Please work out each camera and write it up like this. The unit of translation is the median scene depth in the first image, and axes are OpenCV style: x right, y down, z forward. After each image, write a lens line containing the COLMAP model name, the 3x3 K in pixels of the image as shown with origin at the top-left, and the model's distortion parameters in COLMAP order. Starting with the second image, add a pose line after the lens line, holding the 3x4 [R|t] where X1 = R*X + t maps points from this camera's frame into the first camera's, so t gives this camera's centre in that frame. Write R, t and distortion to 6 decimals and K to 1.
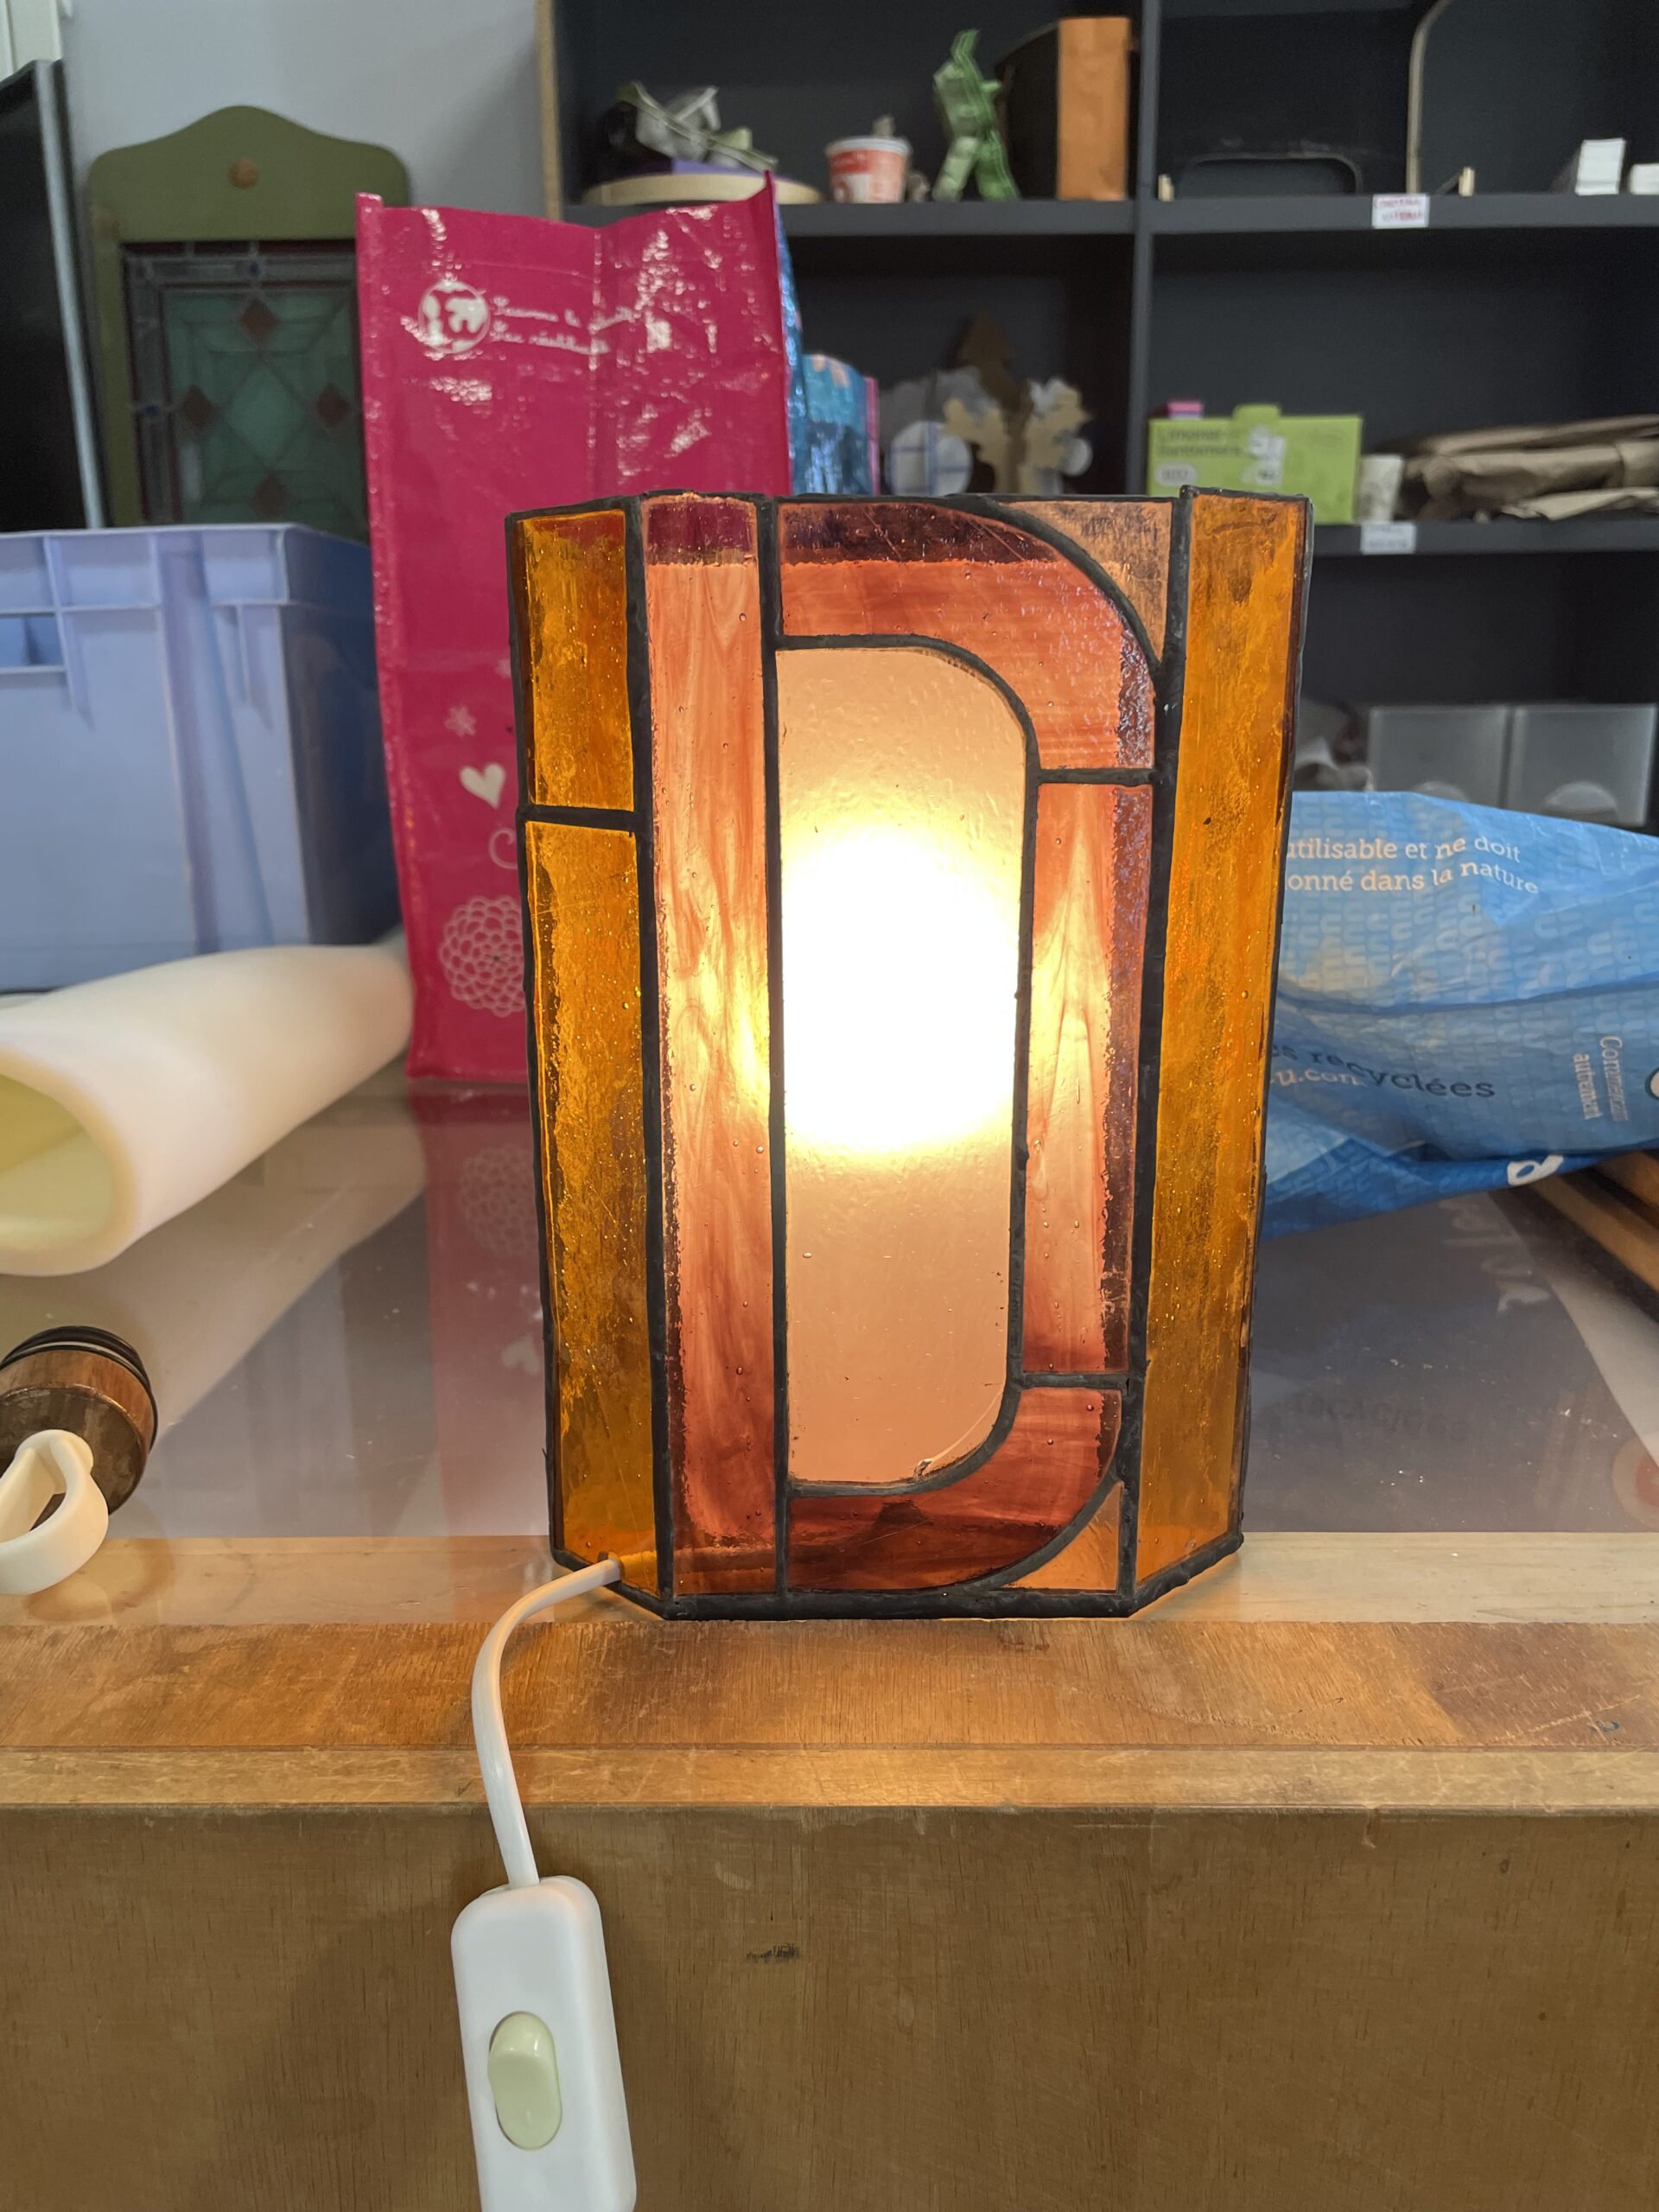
lens RADIAL K [[1633.4, 0, 827.1], [0, 1633.4, 1115.5], [0, 0, 1]] dist [0.052359, -0.095911]
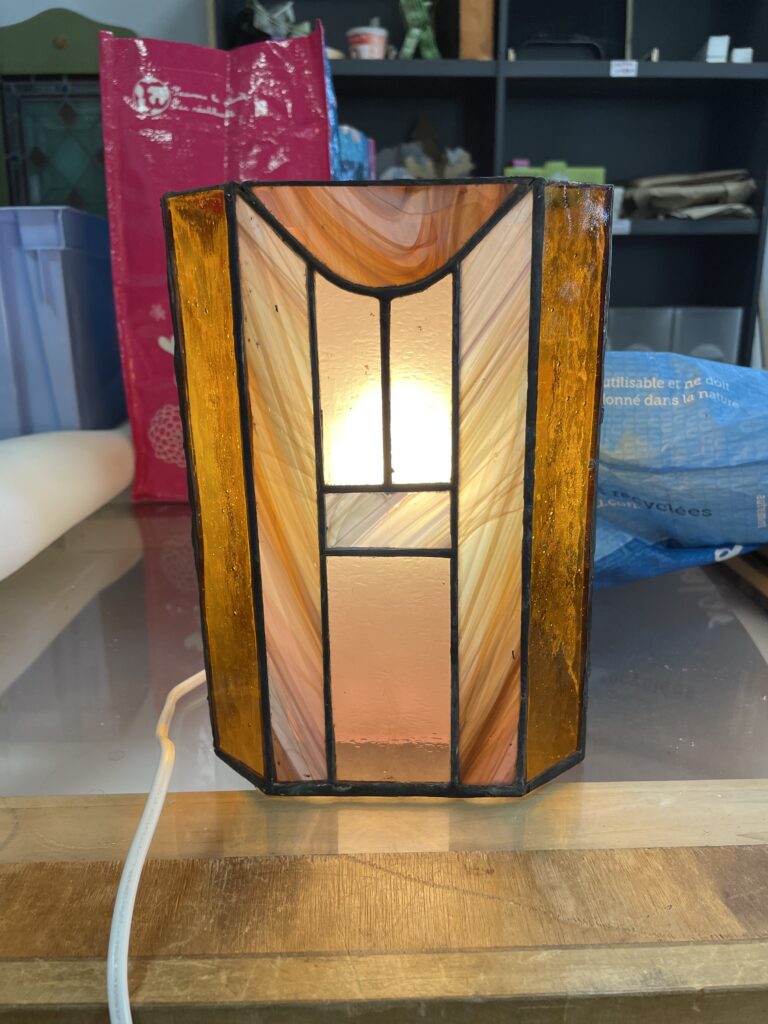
lens RADIAL K [[759.7, 0, 384.0], [0, 759.7, 512.0], [0, 0, 1]] dist [0.051250, -0.090917]
pose [[0.998937, -0.006134, 0.045693, -0.004381], [0.005291, 0.999814, 0.018545, -0.025763], [-0.045799, -0.018284, 0.998783, 0.107514]]
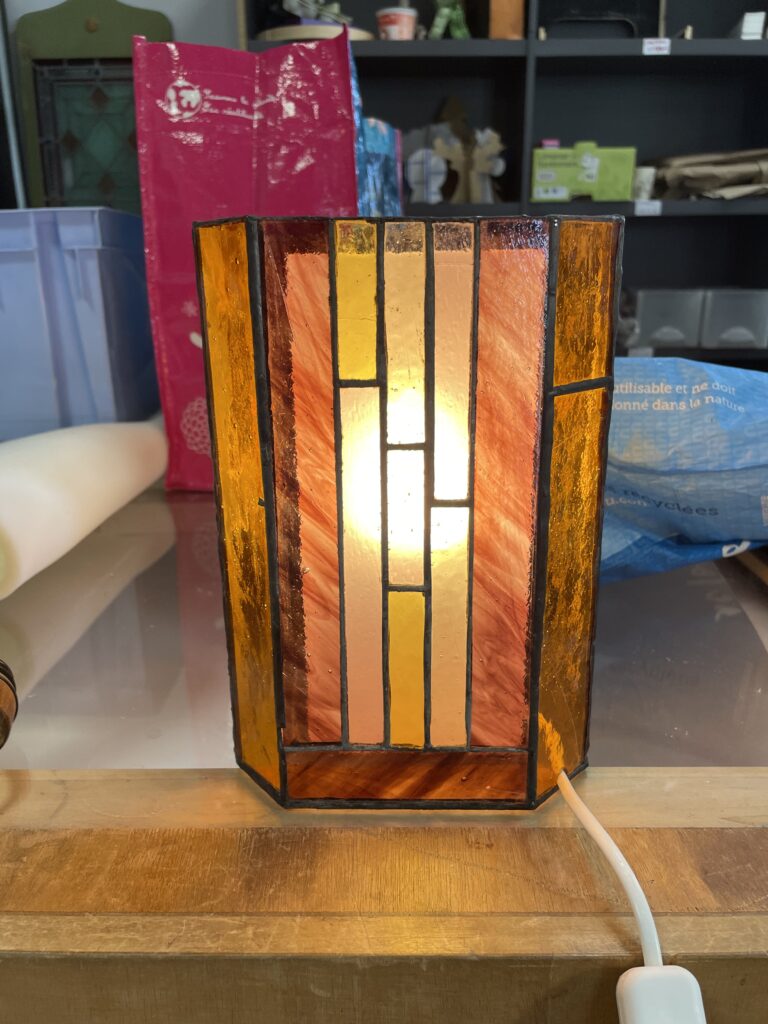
lens RADIAL K [[759.7, 0, 384.0], [0, 759.7, 512.0], [0, 0, 1]] dist [0.051250, -0.090917]
pose [[0.999959, 0.000024, 0.009002, 0.002120], [-0.000445, 0.998909, 0.046695, -0.041556], [-0.008991, -0.046697, 0.998869, 0.073143]]
